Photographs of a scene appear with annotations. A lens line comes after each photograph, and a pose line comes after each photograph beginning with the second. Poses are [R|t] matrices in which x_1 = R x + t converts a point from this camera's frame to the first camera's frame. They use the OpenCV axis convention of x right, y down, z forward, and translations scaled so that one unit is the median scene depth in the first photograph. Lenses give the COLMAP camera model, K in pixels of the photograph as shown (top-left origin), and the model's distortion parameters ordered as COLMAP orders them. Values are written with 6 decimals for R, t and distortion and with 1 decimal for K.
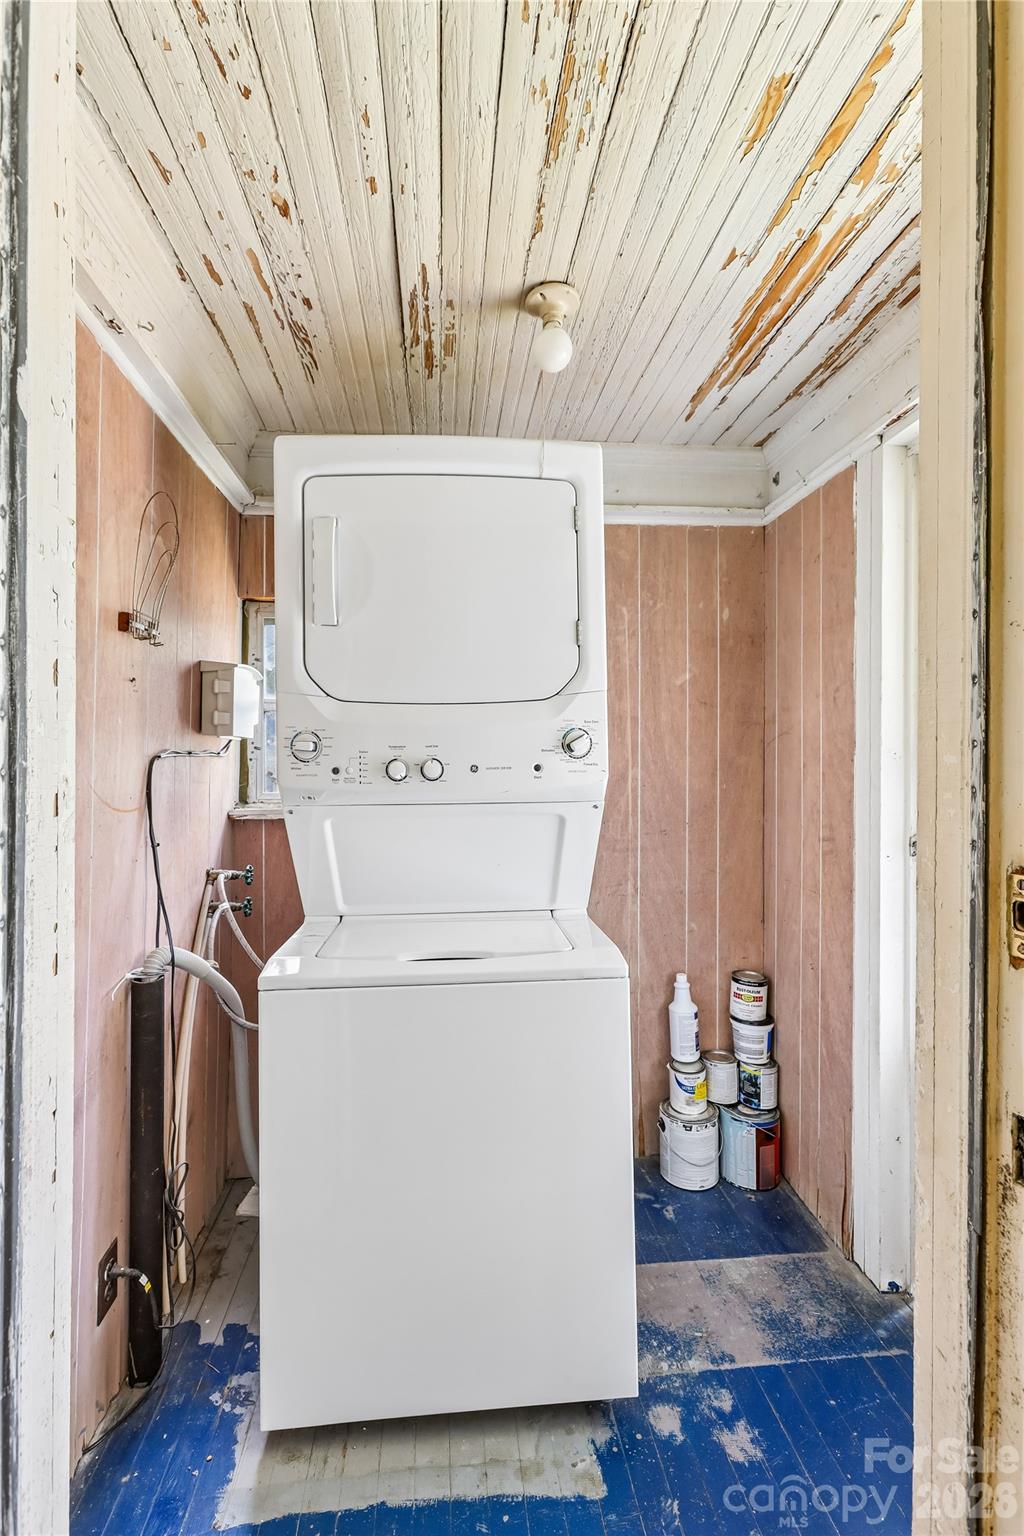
lens RADIAL K [[693.7, 0, 499.9], [0, 693.7, 747.4], [0, 0, 1]] dist [-0.007898, 0.007962]
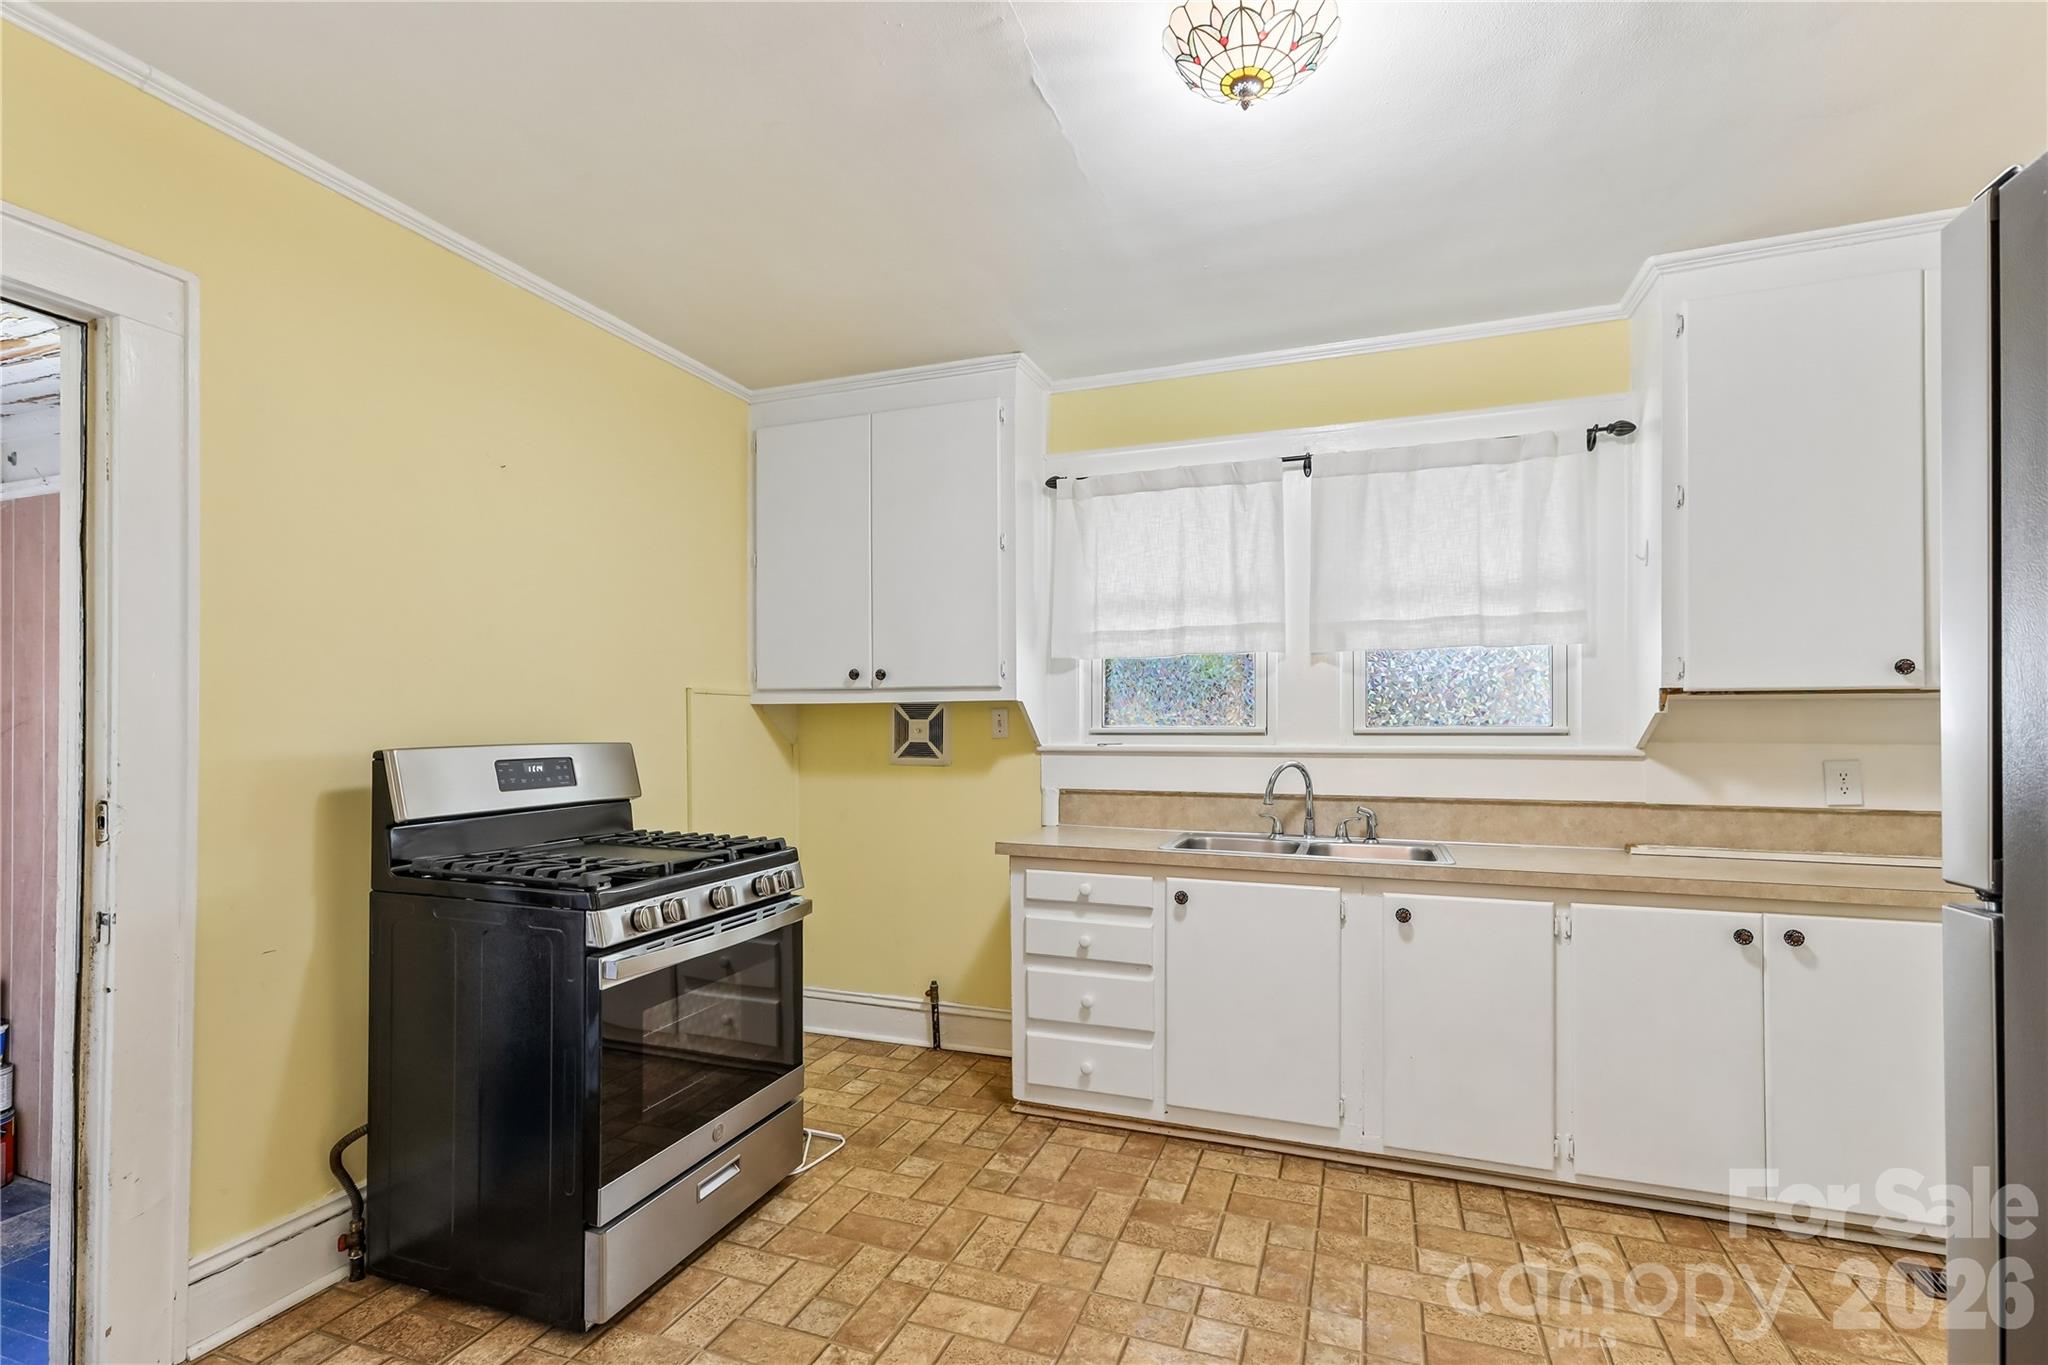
lens RADIAL K [[955.8, 0, 1034.2], [0, 955.8, 723.9], [0, 0, 1]] dist [0.005068, 0.001956]
pose [[0.415775, 0.000046, 0.909467, -0.284854], [-0.003806, 0.999991, 0.001690, -0.032361], [-0.909459, -0.004164, 0.415772, -1.052487]]
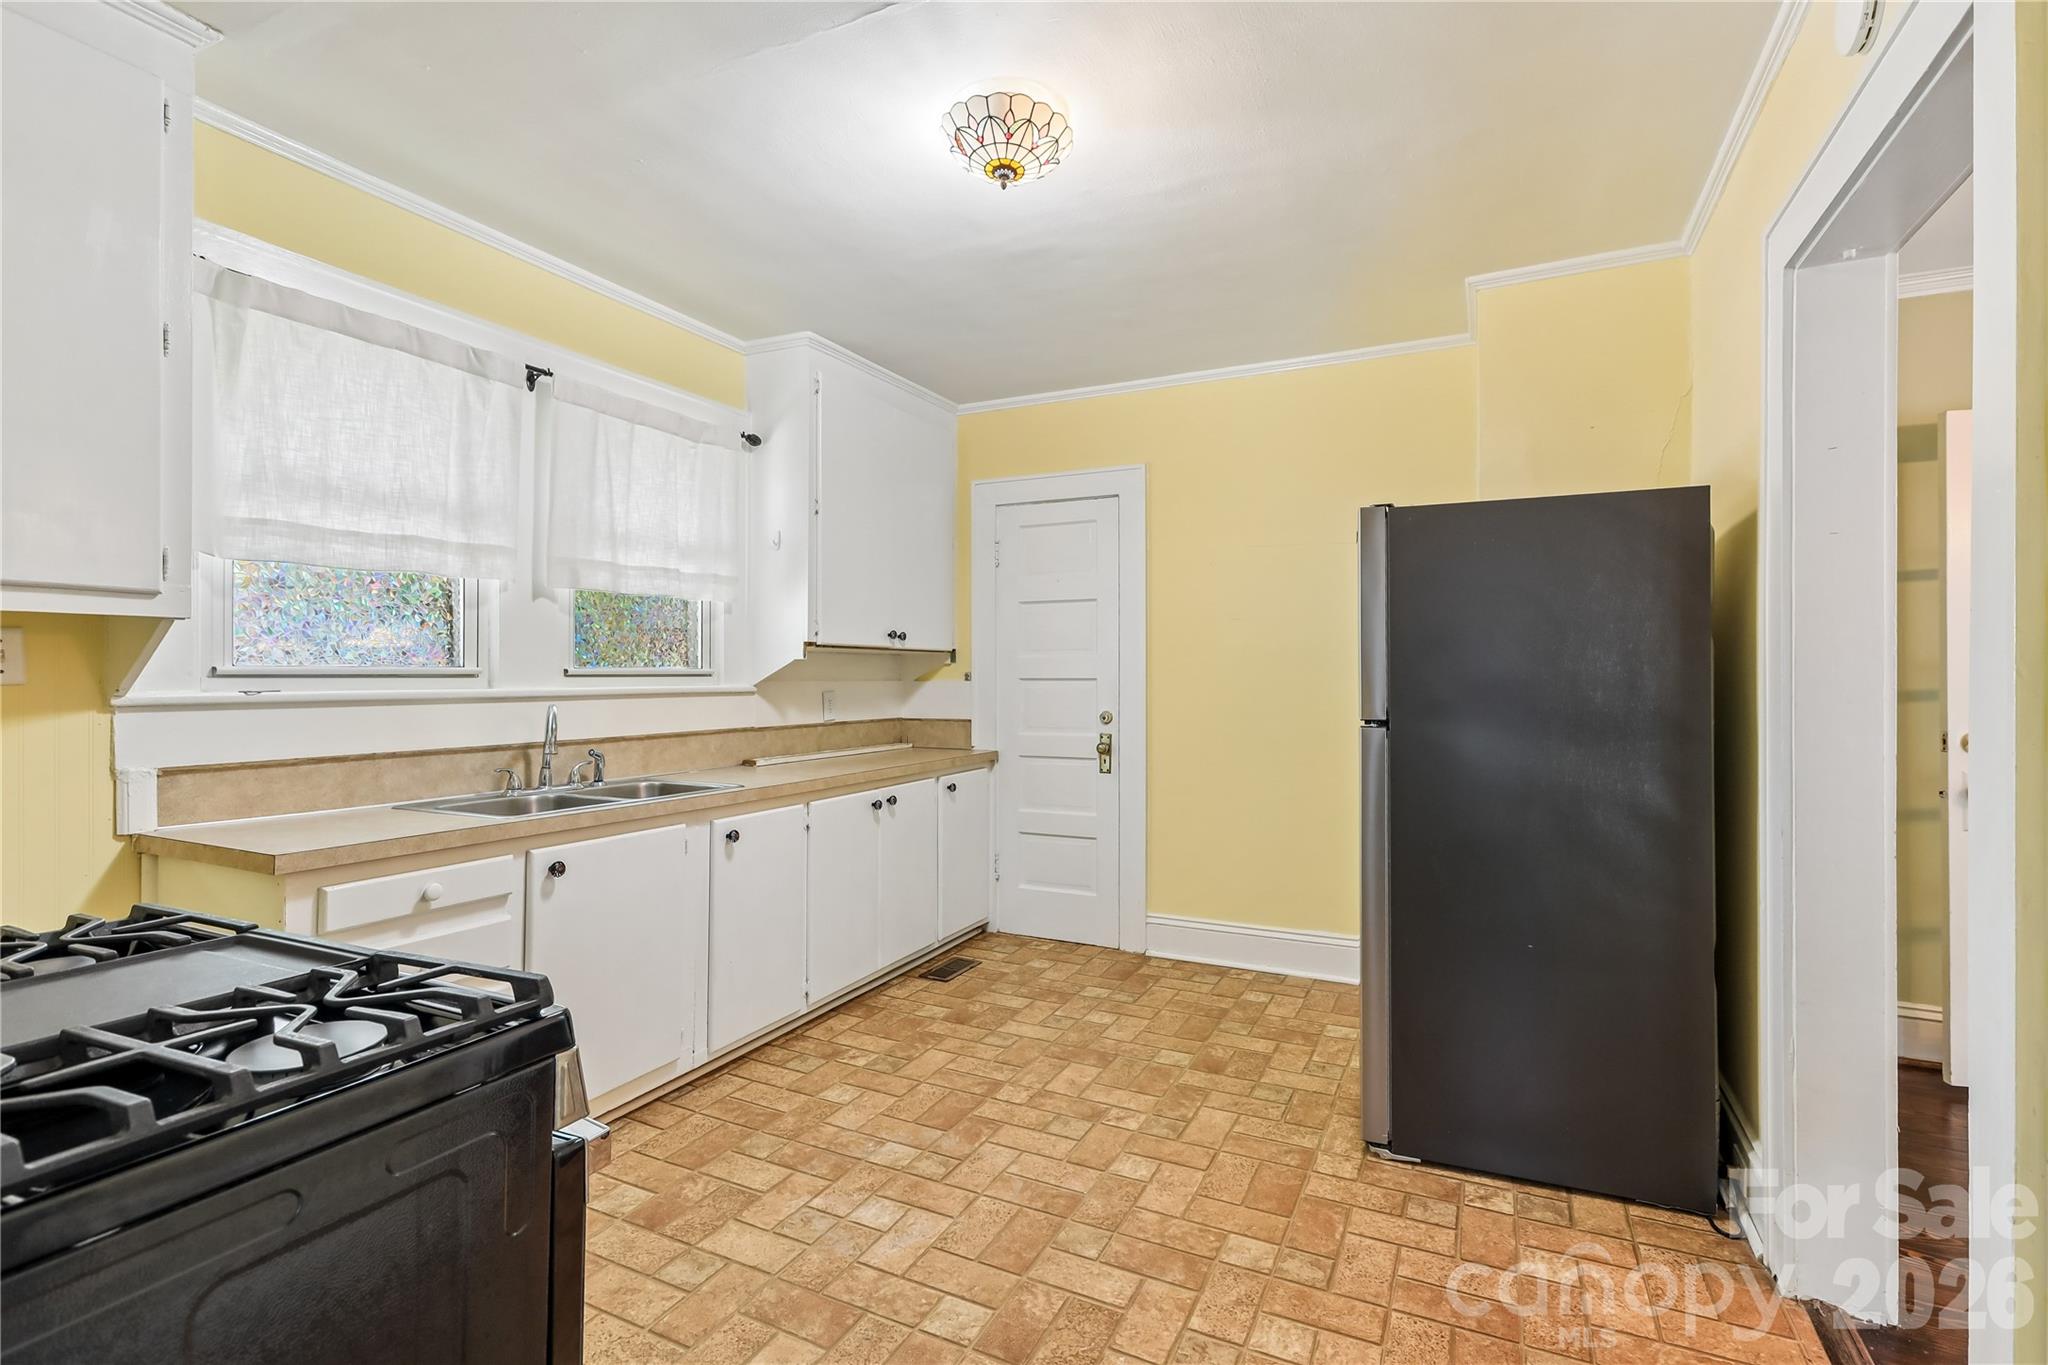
lens RADIAL K [[924.9, 0, 1029.9], [0, 924.9, 669.7], [0, 0, 1]] dist [-0.007898, 0.007962]
pose [[-0.857990, -0.001743, 0.513663, 0.160802], [-0.007322, 0.999934, -0.008838, -0.007170], [-0.513614, -0.011344, -0.857947, 0.638587]]
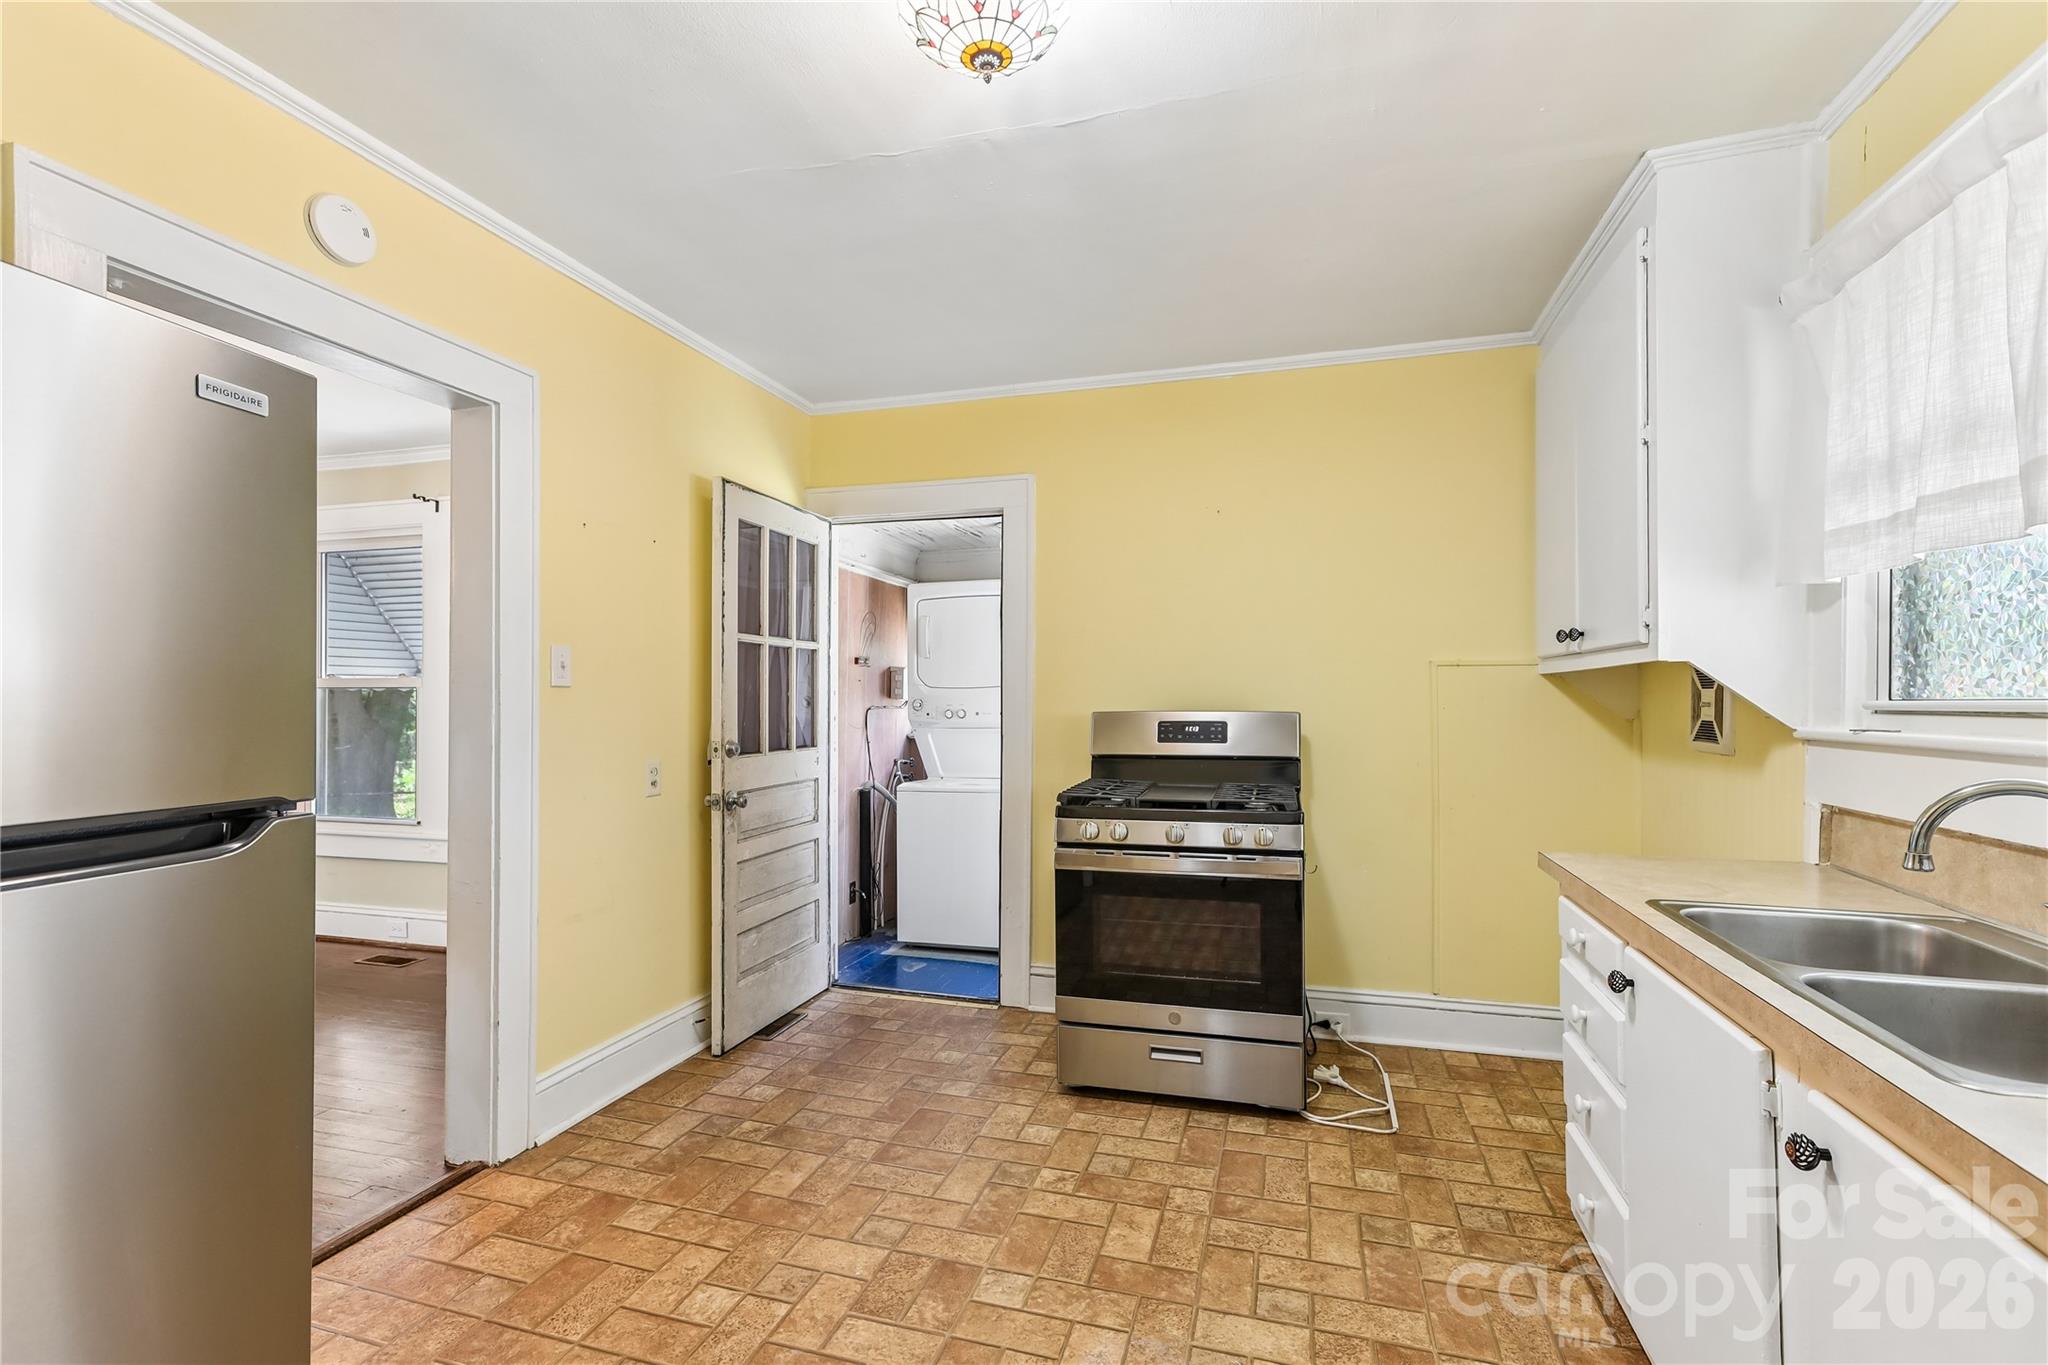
lens RADIAL K [[924.9, 0, 1020.6], [0, 924.9, 698.9], [0, 0, 1]] dist [-0.007898, 0.007962]
pose [[0.928900, -0.000636, -0.370330, 1.135712], [0.002526, 0.999986, 0.004619, -0.031747], [0.370322, -0.005226, 0.928889, -1.736292]]
